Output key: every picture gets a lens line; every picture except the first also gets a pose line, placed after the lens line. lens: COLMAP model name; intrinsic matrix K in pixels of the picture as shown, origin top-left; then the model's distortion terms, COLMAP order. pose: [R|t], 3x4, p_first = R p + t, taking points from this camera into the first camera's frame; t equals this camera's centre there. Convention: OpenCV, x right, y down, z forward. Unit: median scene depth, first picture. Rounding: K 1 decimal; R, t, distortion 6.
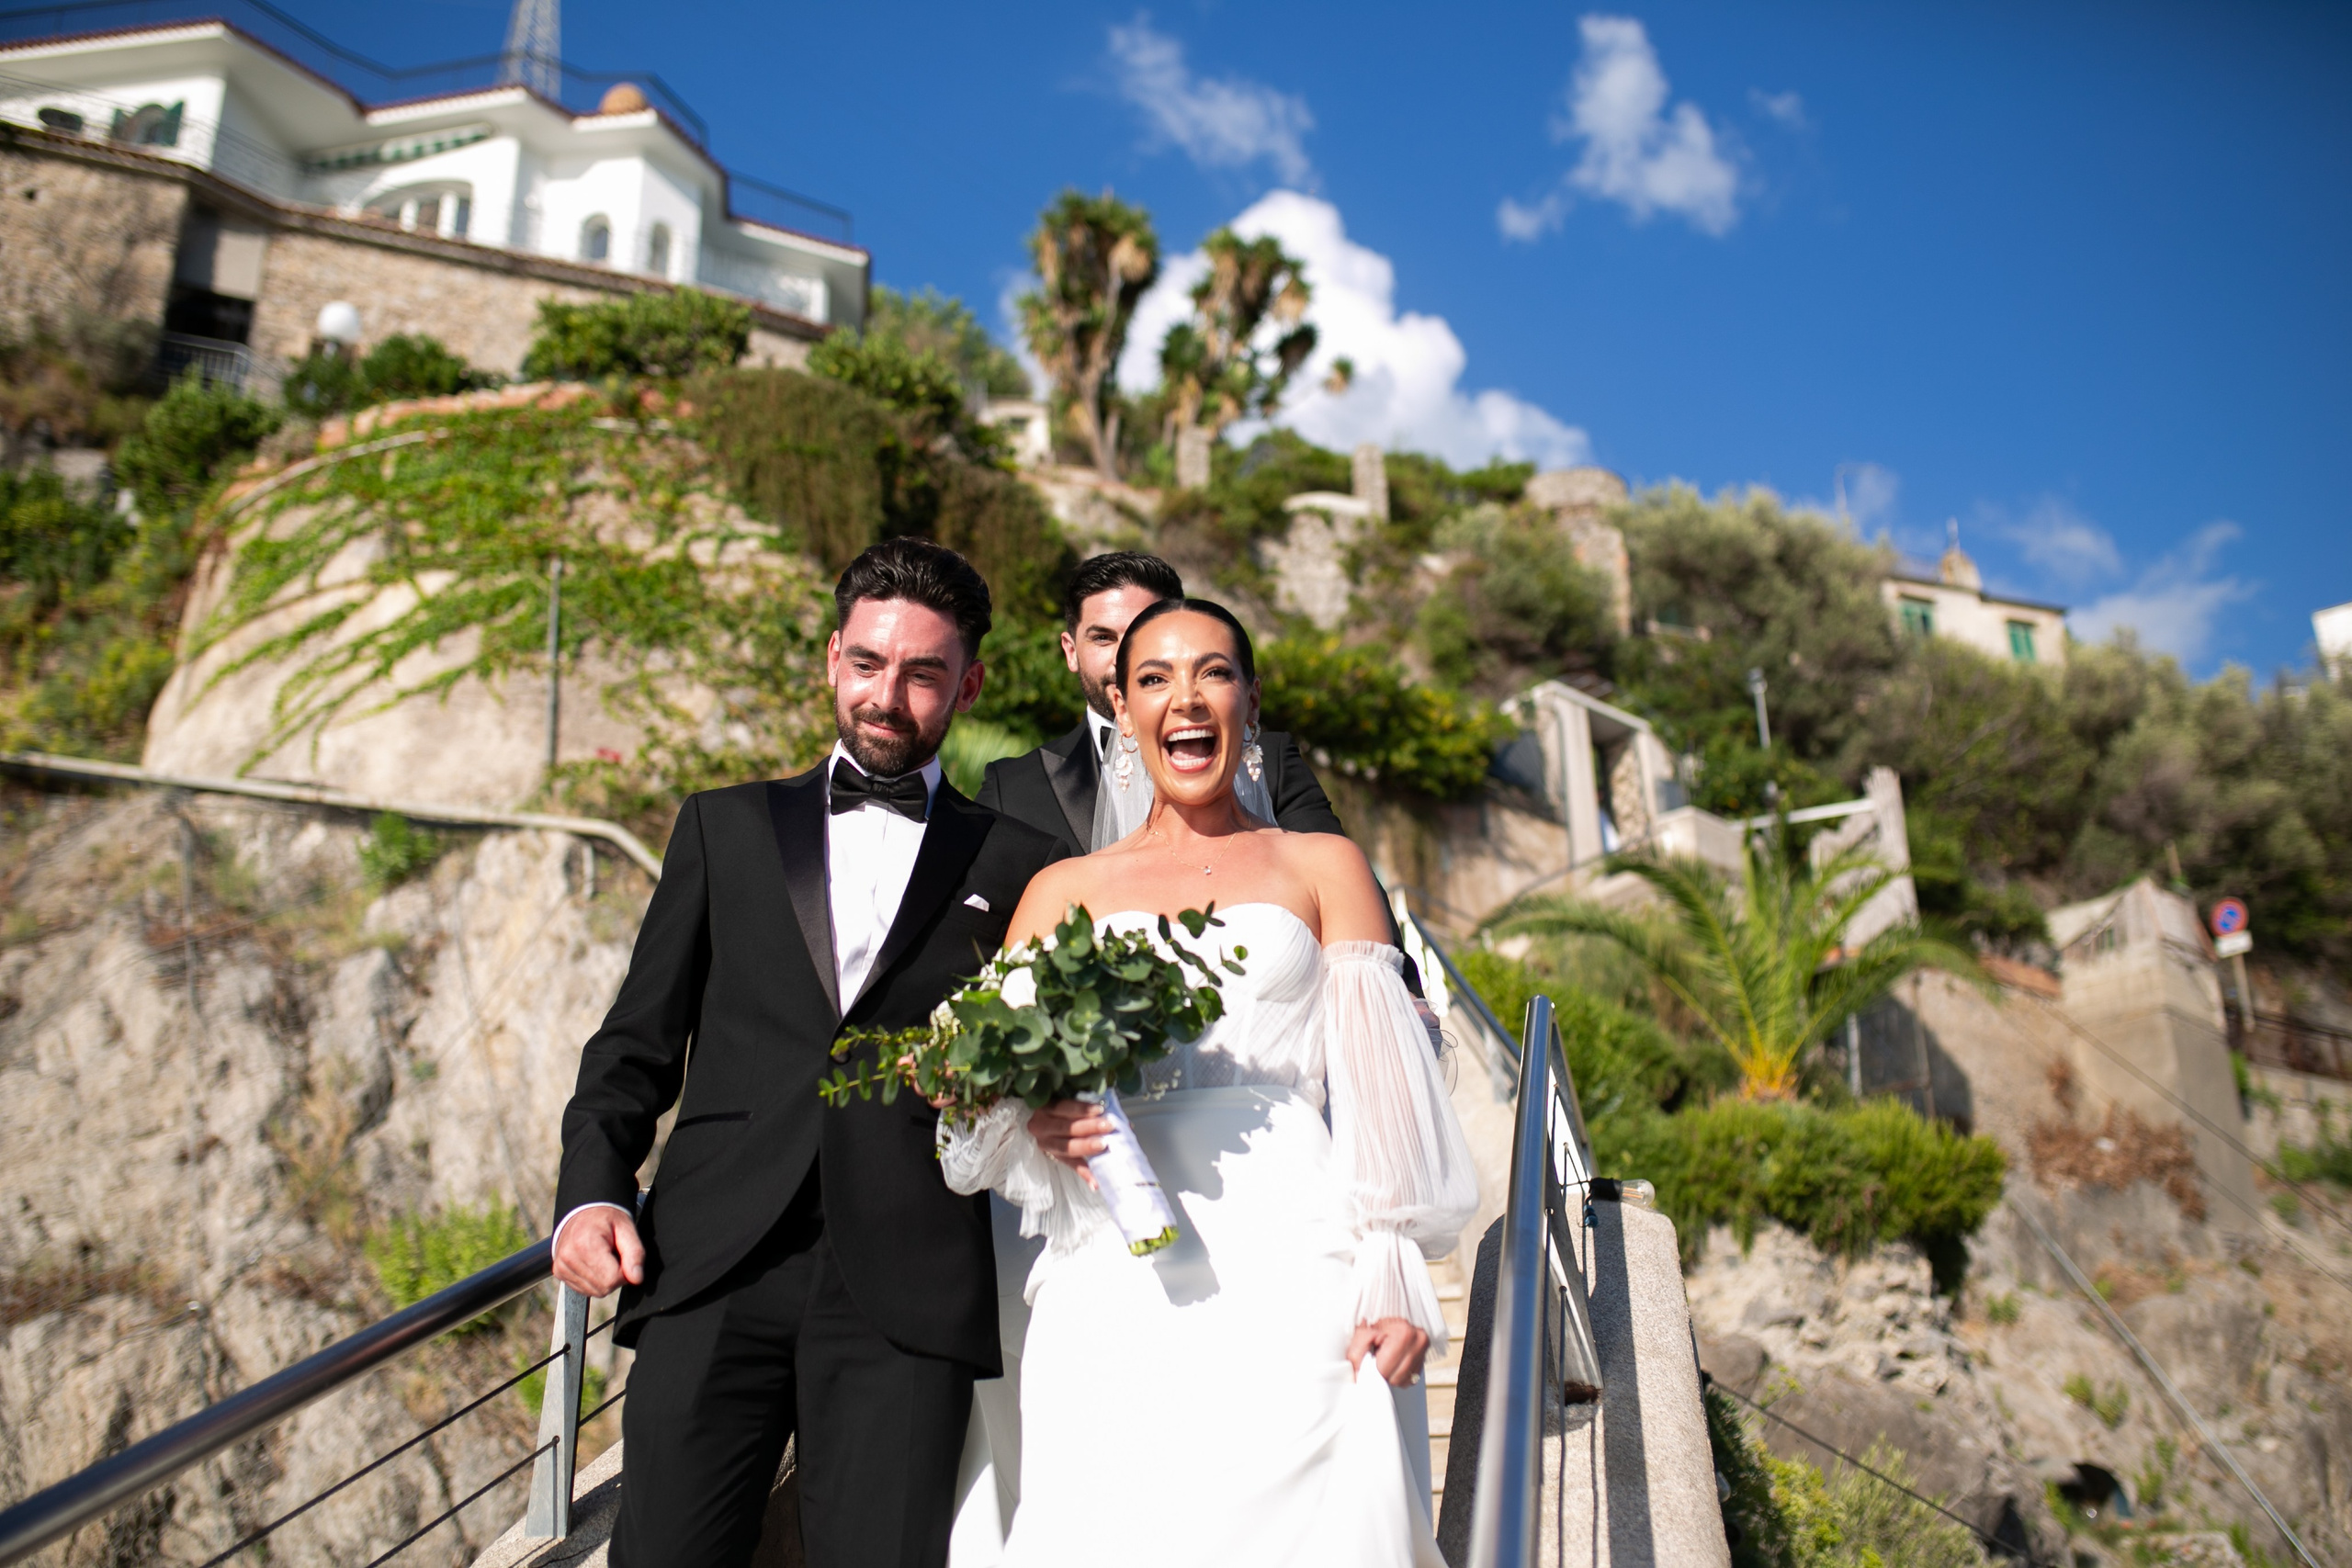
lens RADIAL K [[2261.2, 0, 1162.0], [0, 2261.2, 724.7], [0, 0, 1]] dist [-0.023271, 0.000000]
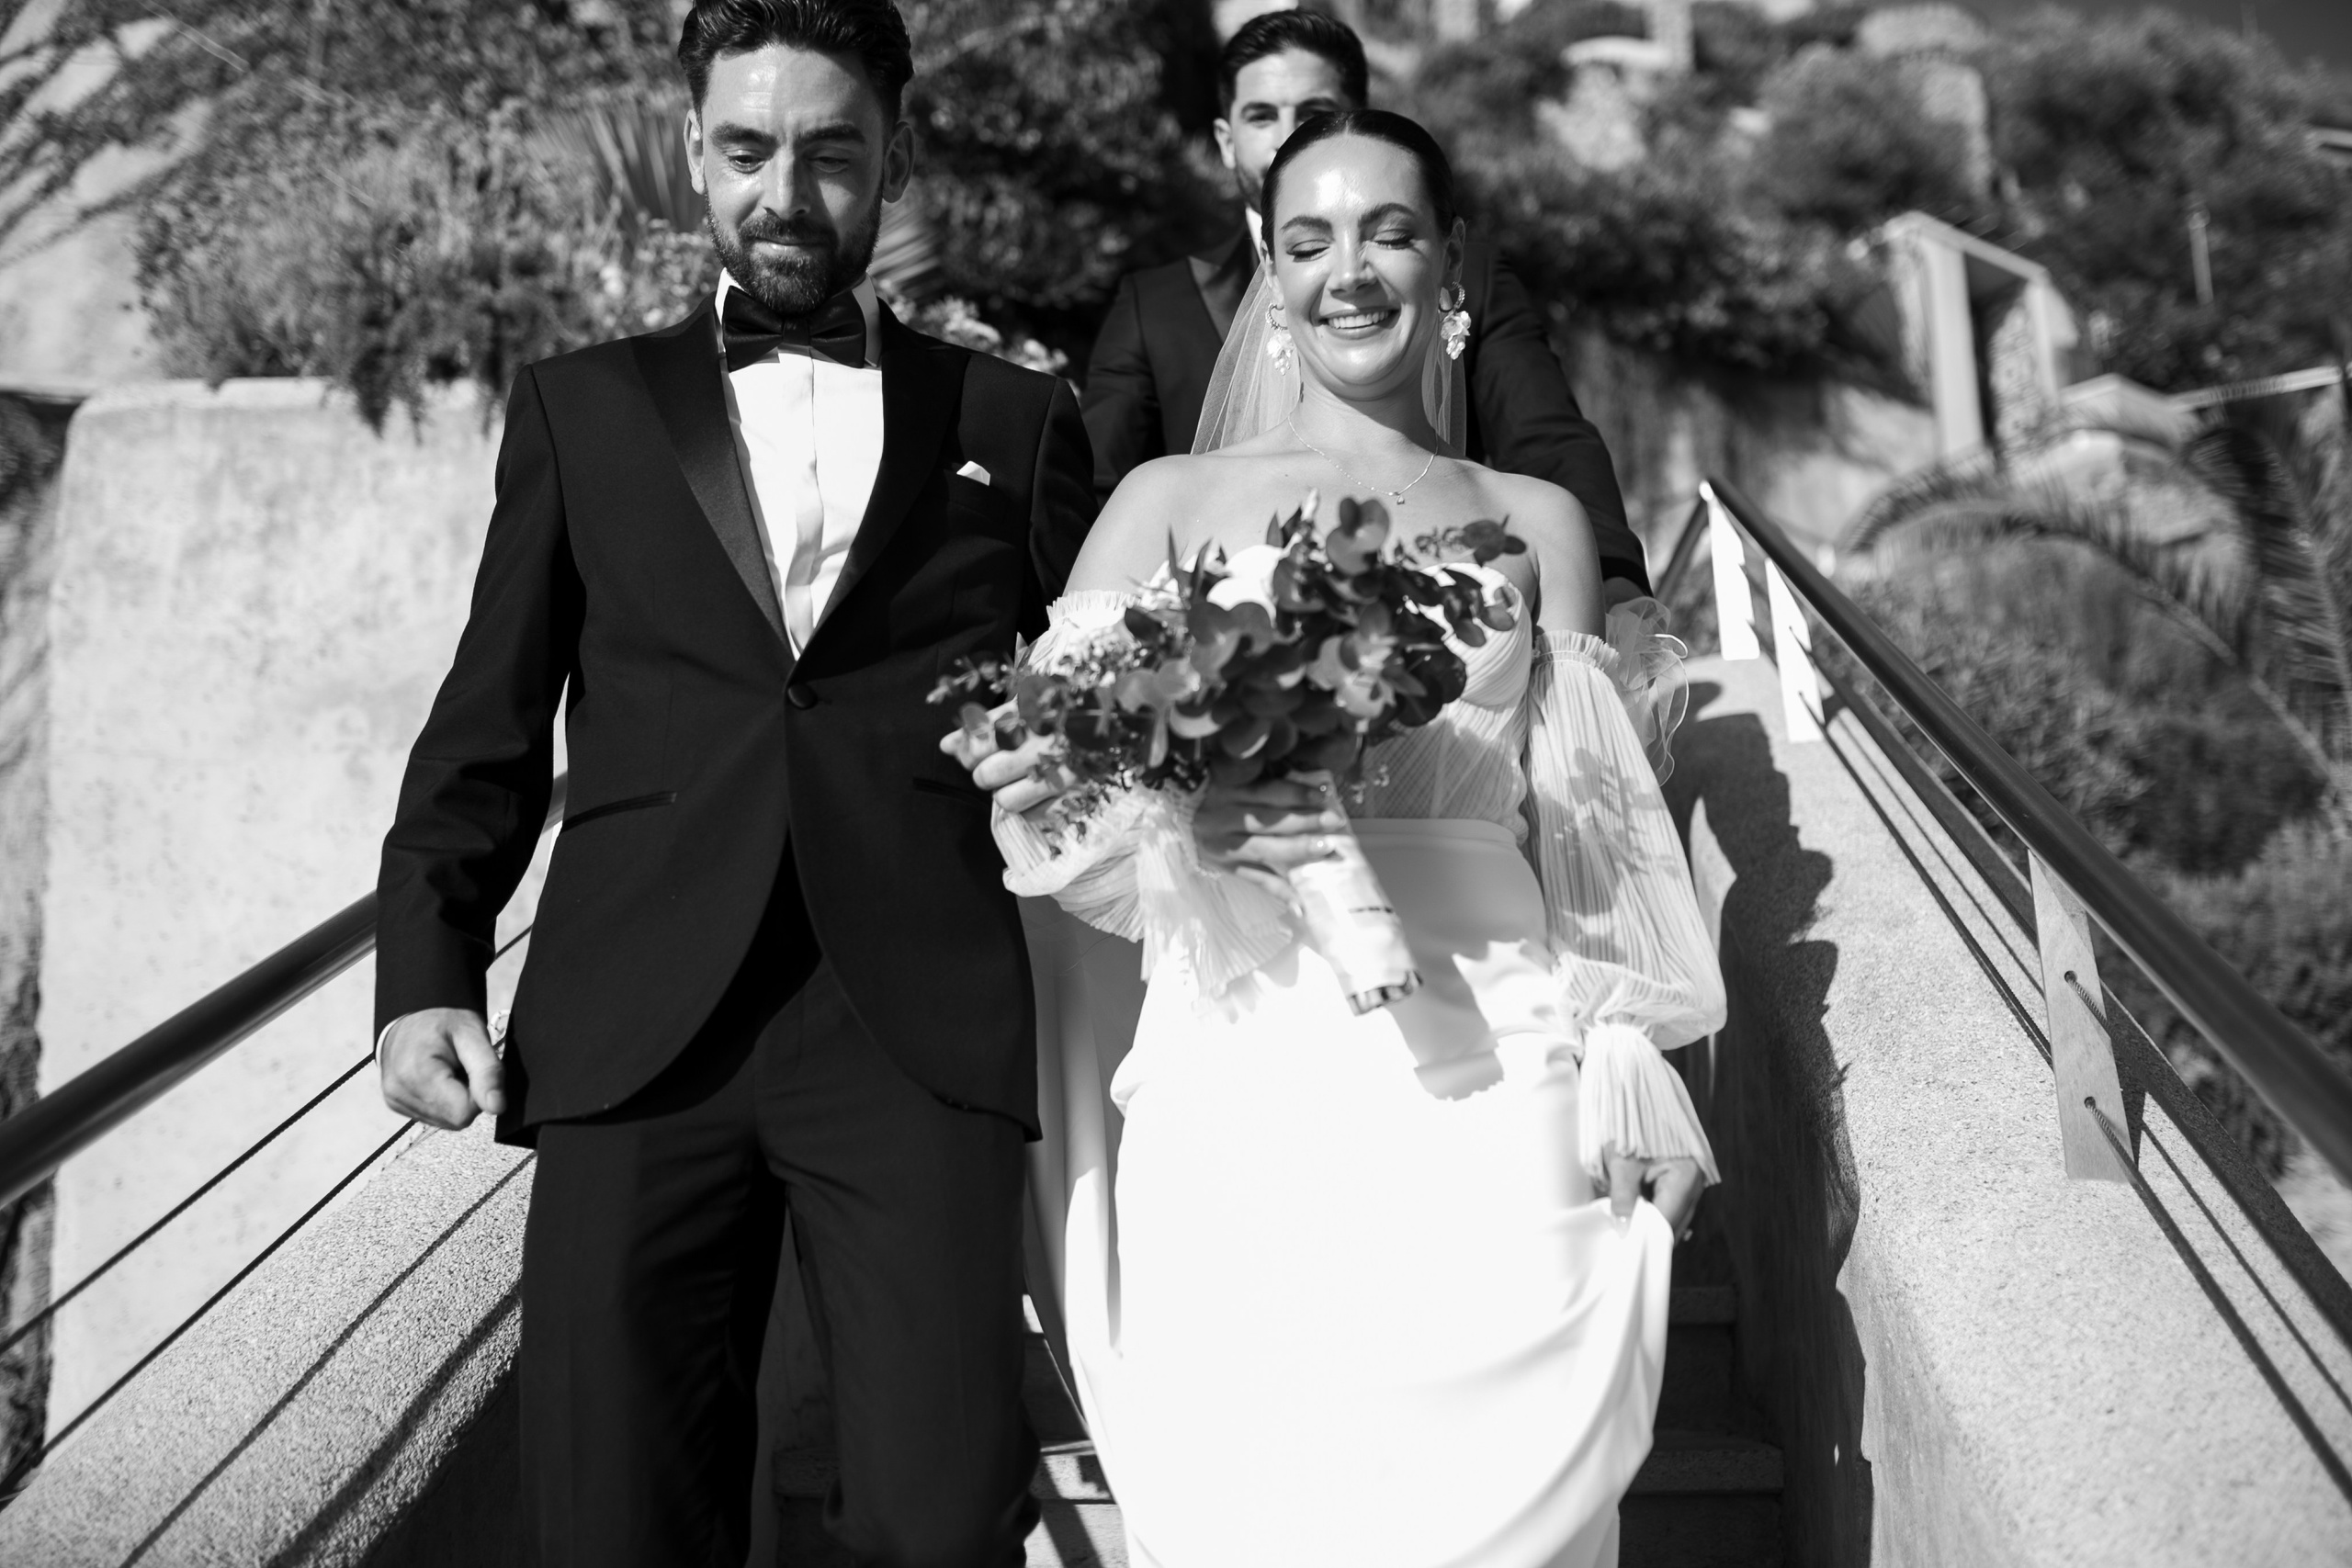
lens RADIAL K [[2261.2, 0, 1180.4], [0, 2261.2, 781.2], [0, 0, 1]] dist [-0.023271, 0.000000]
pose [[0.992158, -0.012562, -0.124357, 0.024442], [0.034818, 0.983331, 0.178458, 0.023232], [0.120043, -0.181388, 0.976057, 0.222742]]
